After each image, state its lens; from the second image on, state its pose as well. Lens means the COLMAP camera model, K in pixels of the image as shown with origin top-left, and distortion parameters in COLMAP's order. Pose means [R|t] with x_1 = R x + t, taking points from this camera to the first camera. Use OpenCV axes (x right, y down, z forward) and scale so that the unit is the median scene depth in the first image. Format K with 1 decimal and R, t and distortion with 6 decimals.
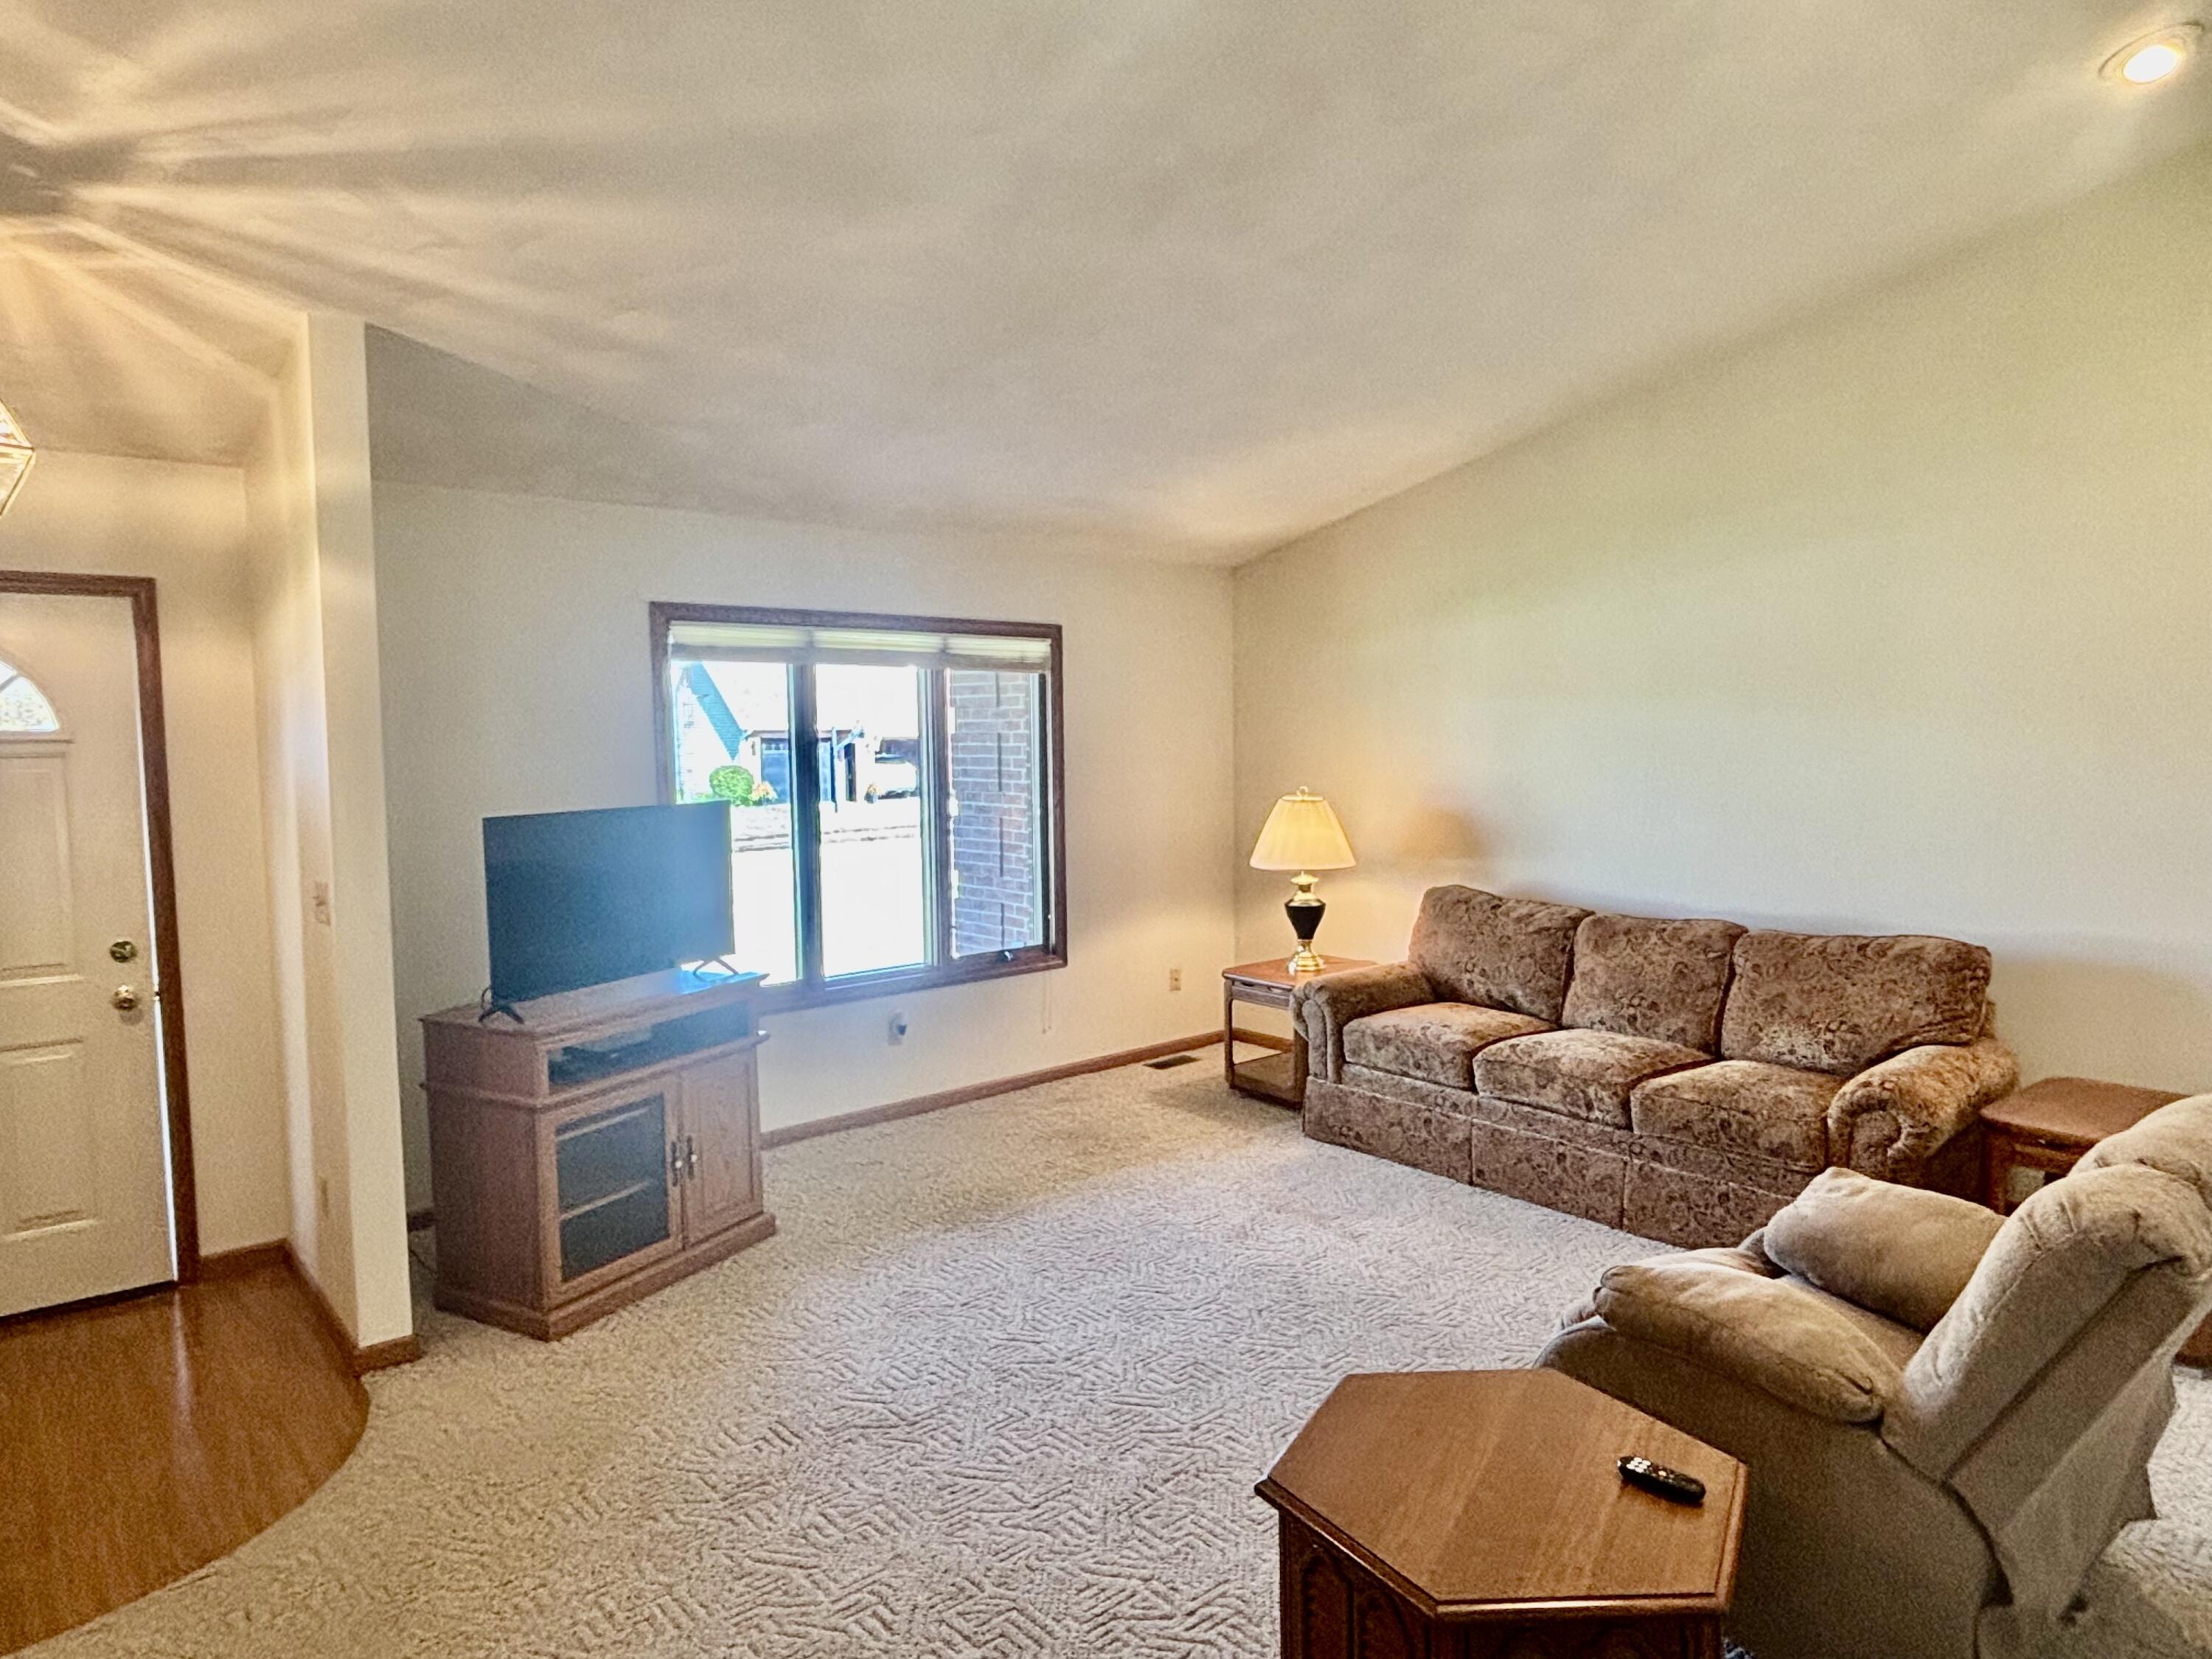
lens RADIAL K [[1344.5, 0, 1105.1], [0, 1344.5, 822.7], [0, 0, 1]] dist [0.011394, -0.015936]
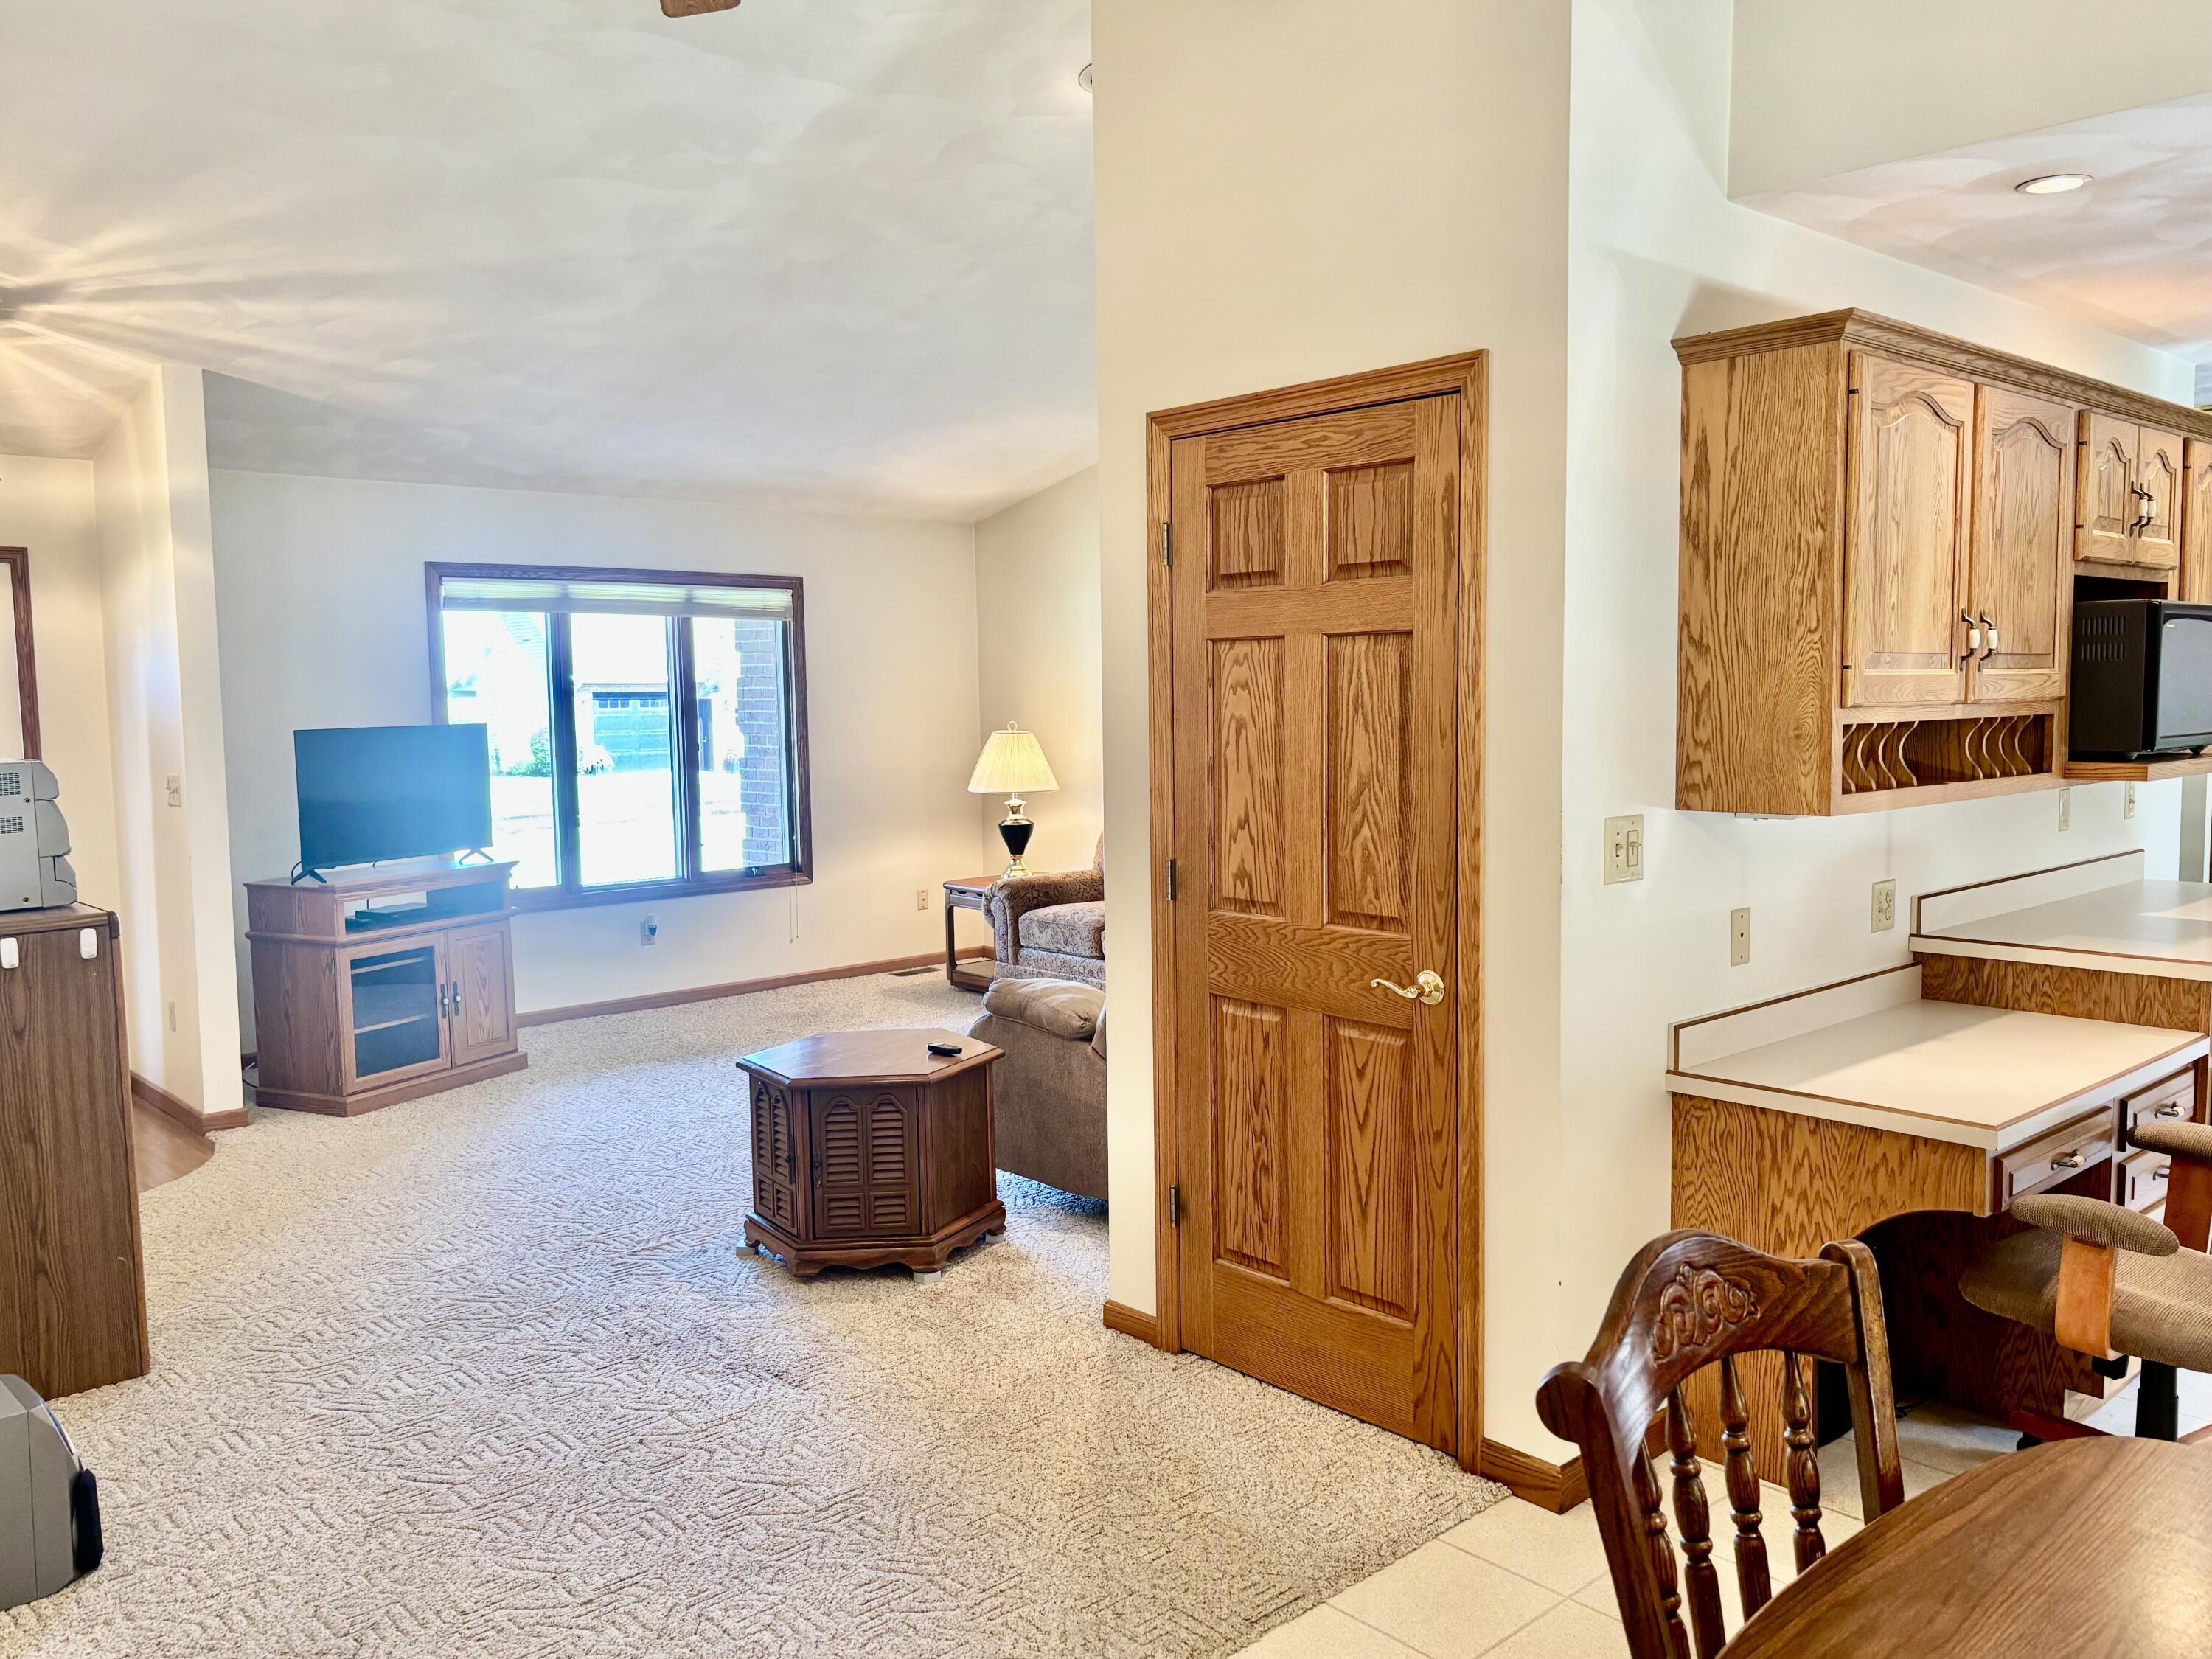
lens RADIAL K [[1790.0, 0, 1106.0], [0, 1790.0, 829.5], [0, 0, 1]] dist [0.091316, -0.089552]
pose [[0.999833, -0.004888, 0.017583, 0.292371], [0.004687, 0.999923, 0.011463, 0.071796], [-0.017638, -0.011378, 0.999780, -0.763261]]
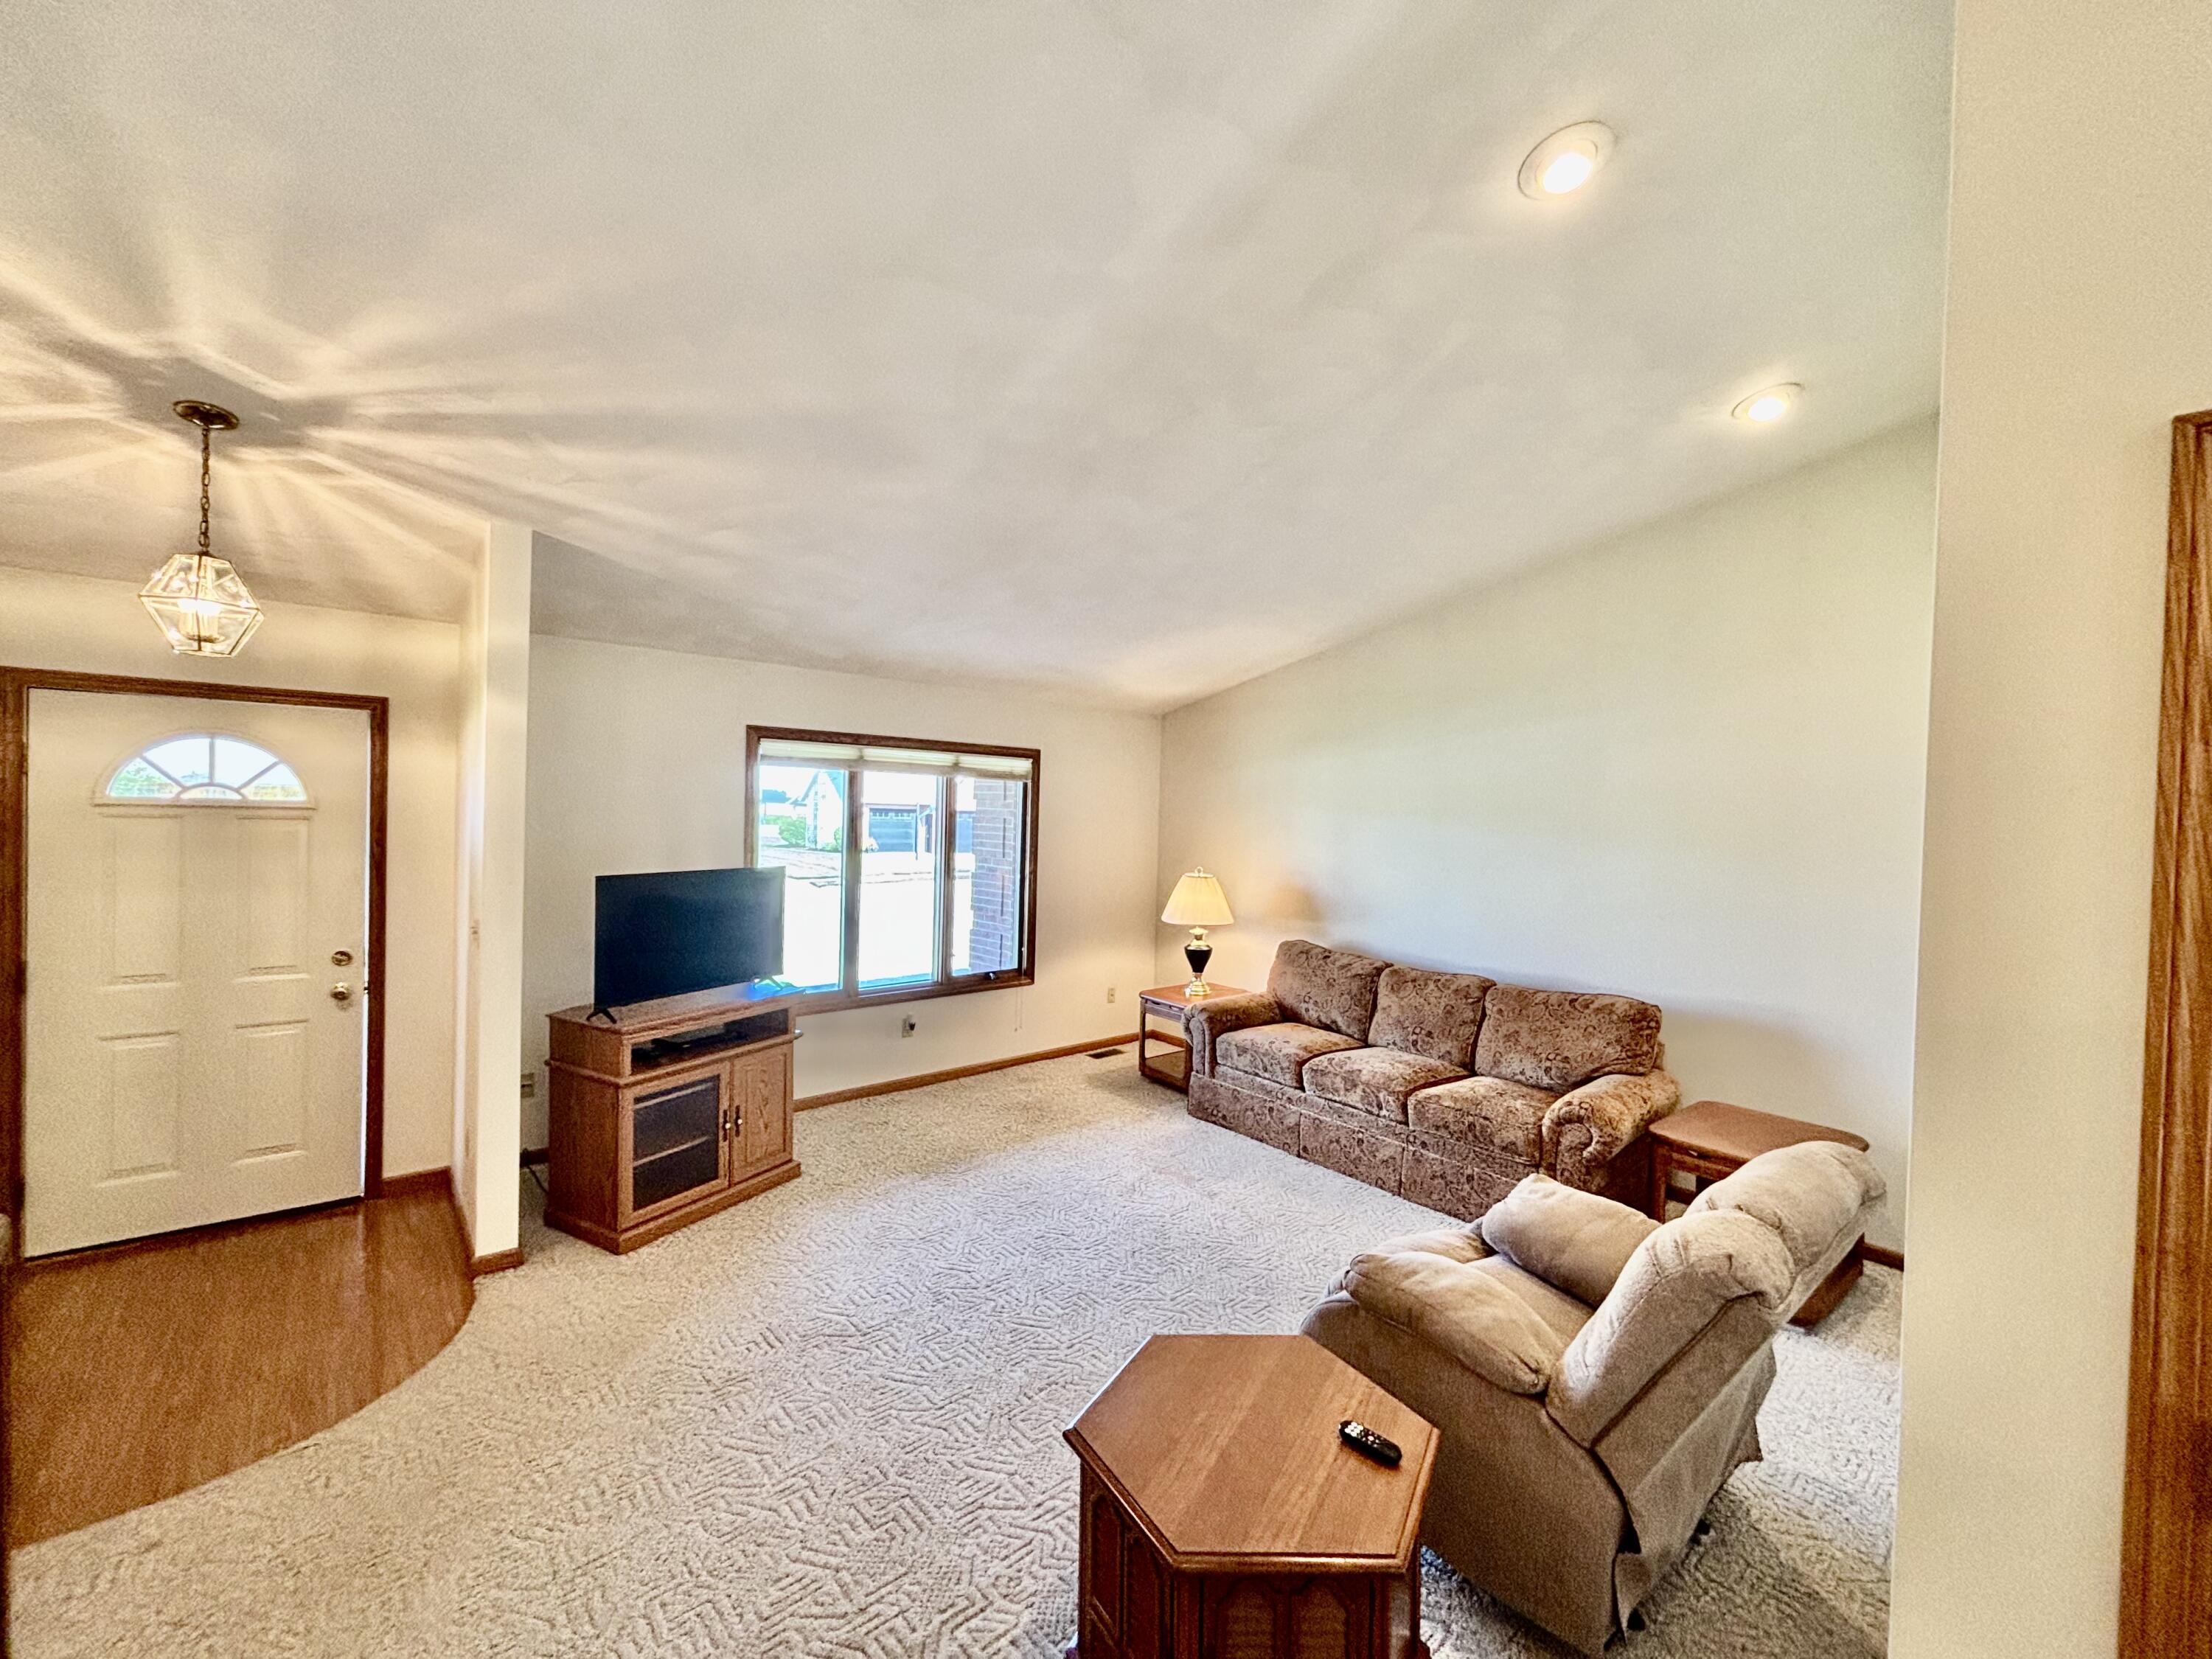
lens RADIAL K [[892.9, 0, 1108.5], [0, 892.9, 823.6], [0, 0, 1]] dist [-0.003269, 0.000001]
pose [[0.999185, 0.040281, 0.002580, 0.065198], [-0.040087, 0.997782, -0.053151, -0.027291], [-0.004715, 0.053004, 0.998583, 0.052107]]
